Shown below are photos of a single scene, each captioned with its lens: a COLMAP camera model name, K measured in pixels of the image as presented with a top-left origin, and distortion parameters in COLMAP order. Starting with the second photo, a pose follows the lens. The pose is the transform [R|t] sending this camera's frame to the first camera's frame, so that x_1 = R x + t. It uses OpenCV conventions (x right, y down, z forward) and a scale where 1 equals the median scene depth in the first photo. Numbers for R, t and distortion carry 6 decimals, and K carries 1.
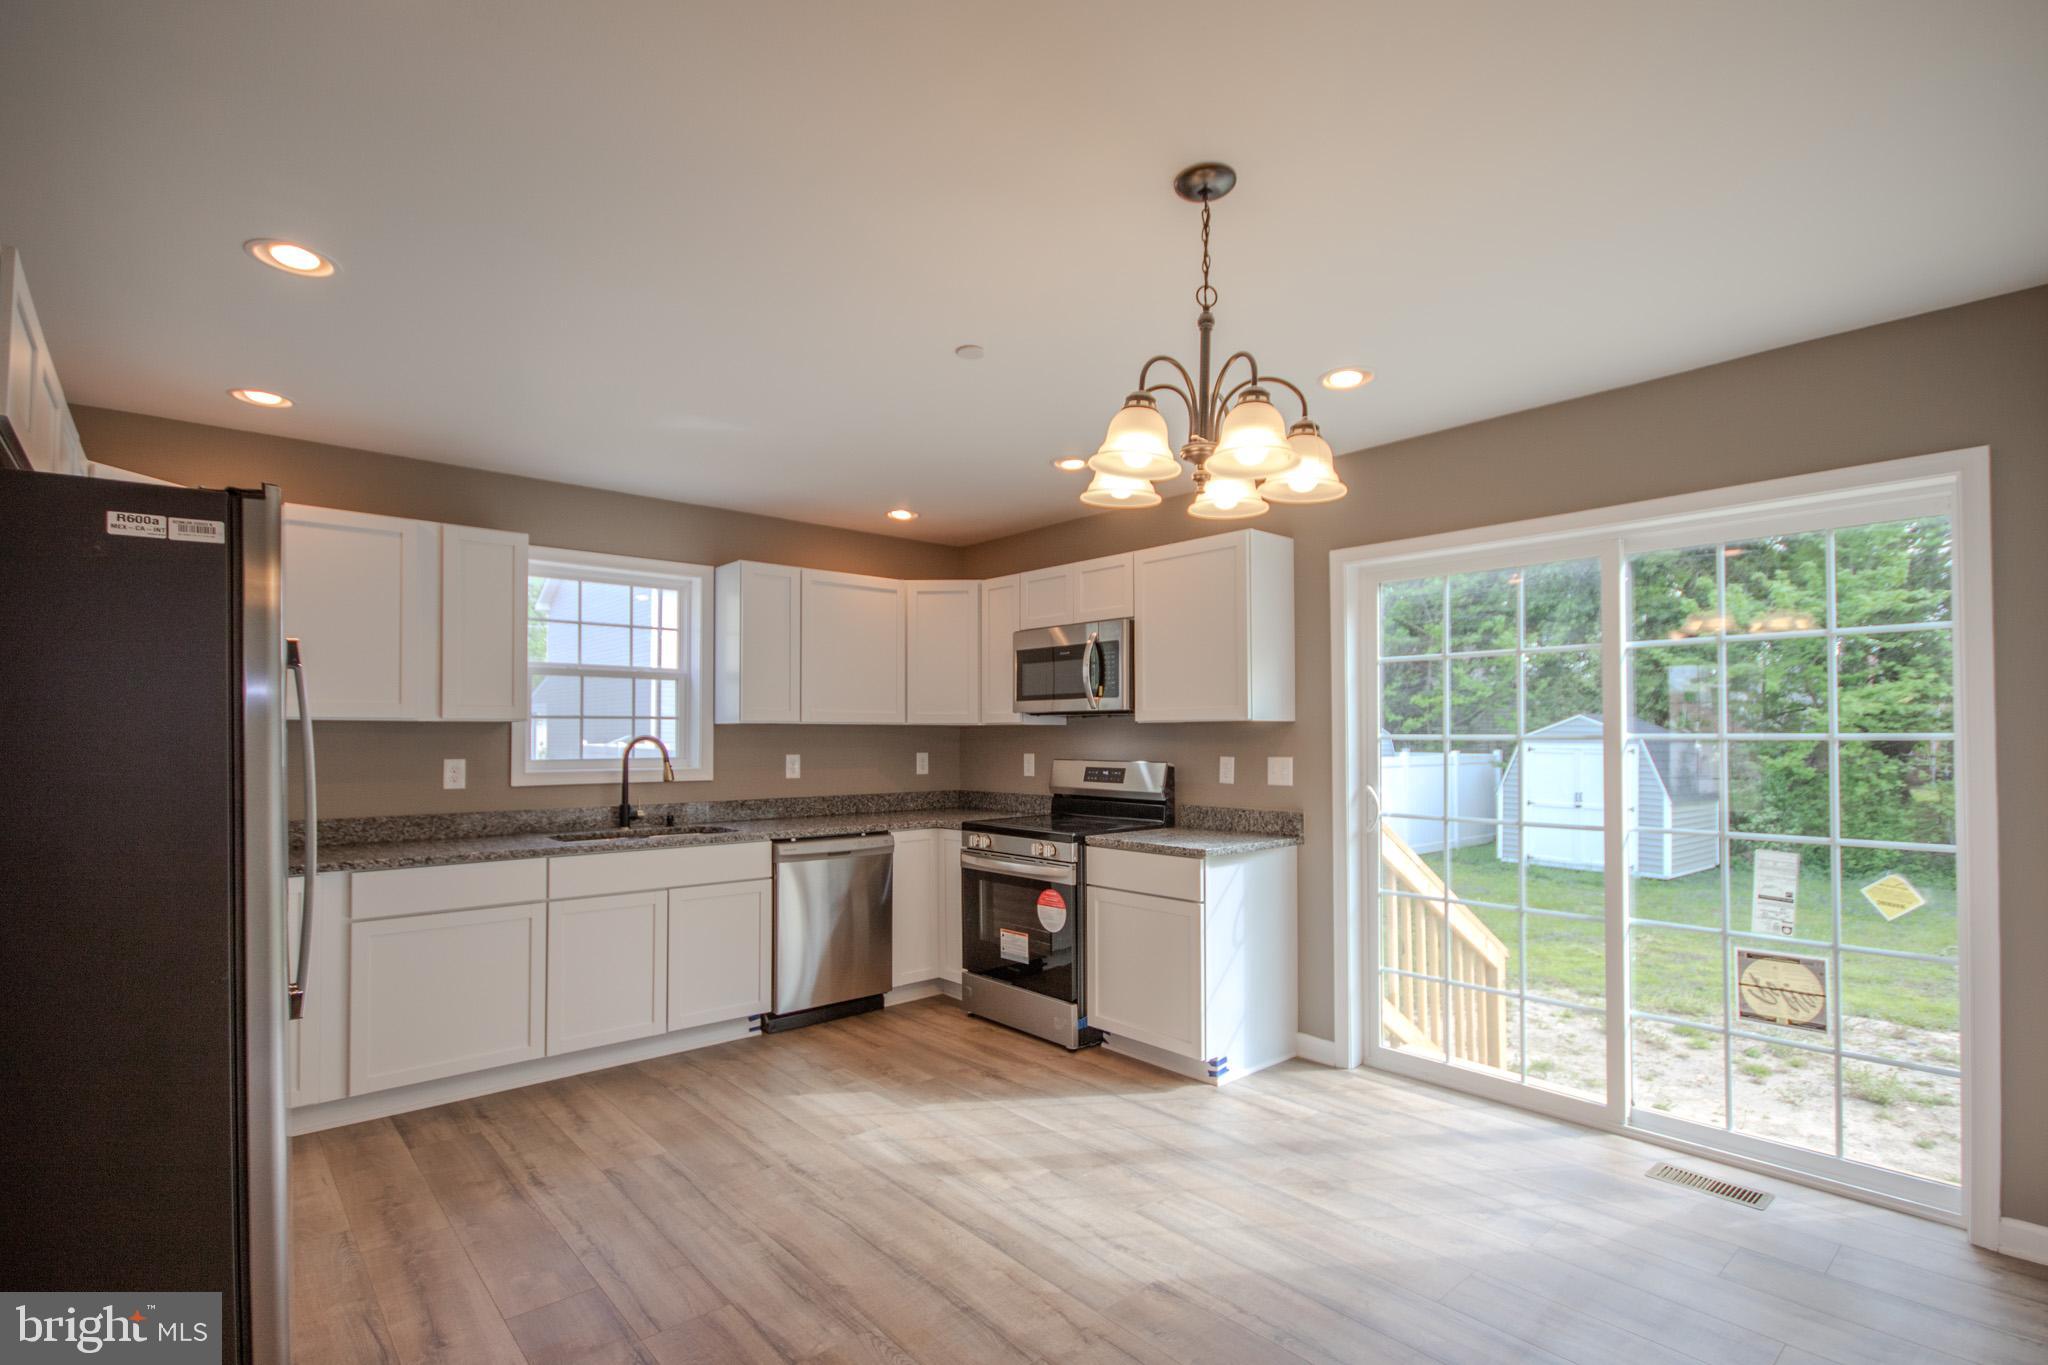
lens RADIAL K [[962.8, 0, 1019.6], [0, 962.8, 722.6], [0, 0, 1]] dist [-0.000731, -0.000623]
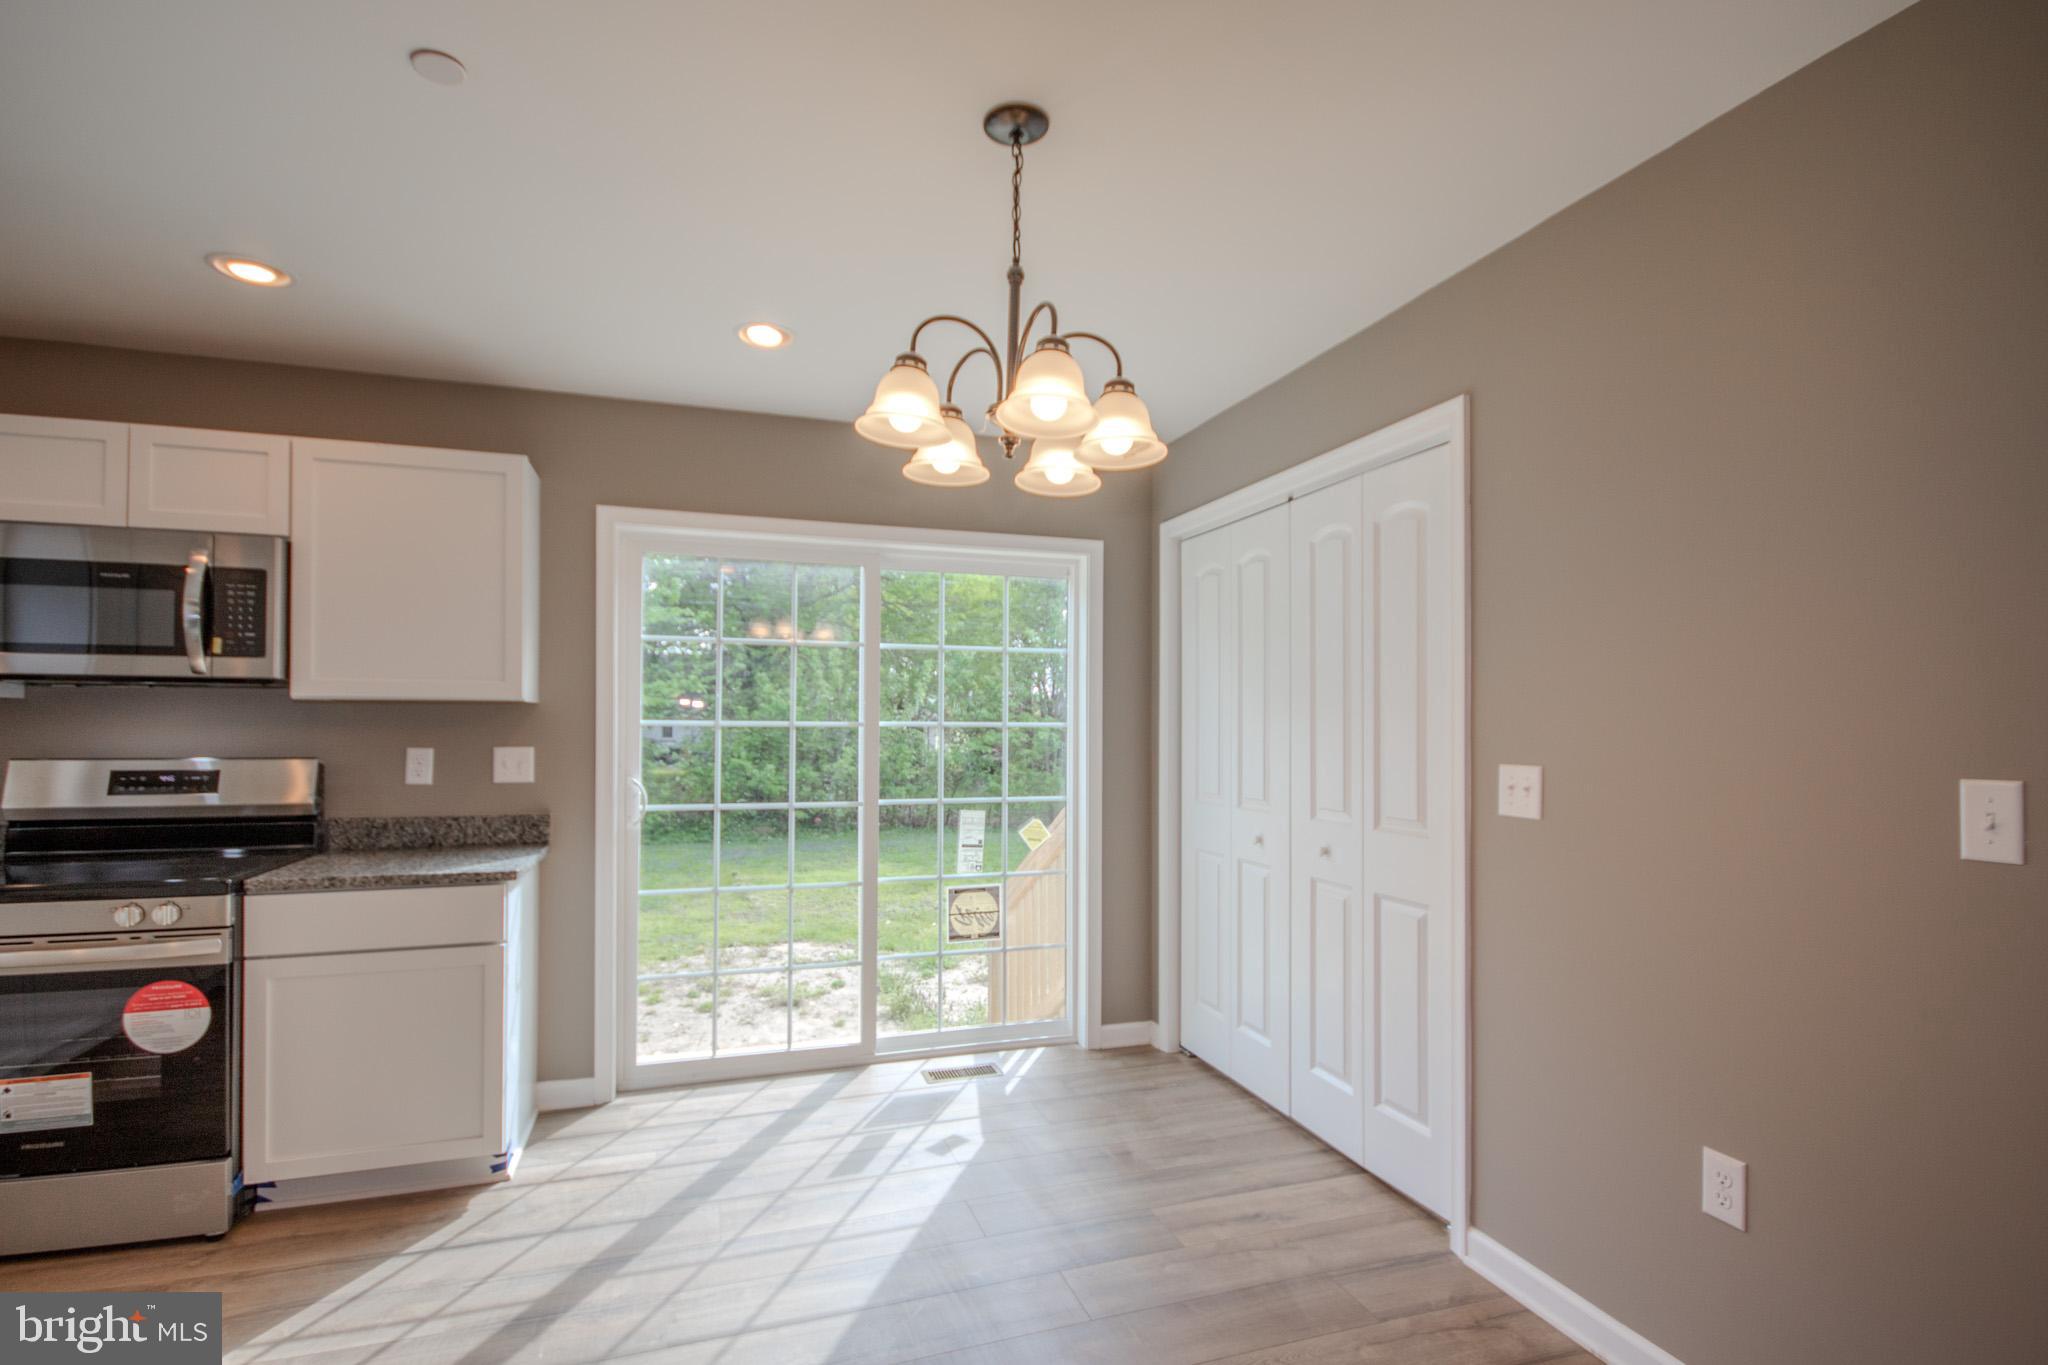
lens RADIAL K [[984.7, 0, 1026.9], [0, 984.7, 718.6], [0, 0, 1]] dist [0.000559, -0.000537]
pose [[0.377546, 0.010090, 0.925936, -0.311854], [-0.019601, 0.999804, -0.002902, 0.005803], [-0.925783, -0.017054, 0.377669, 0.282575]]
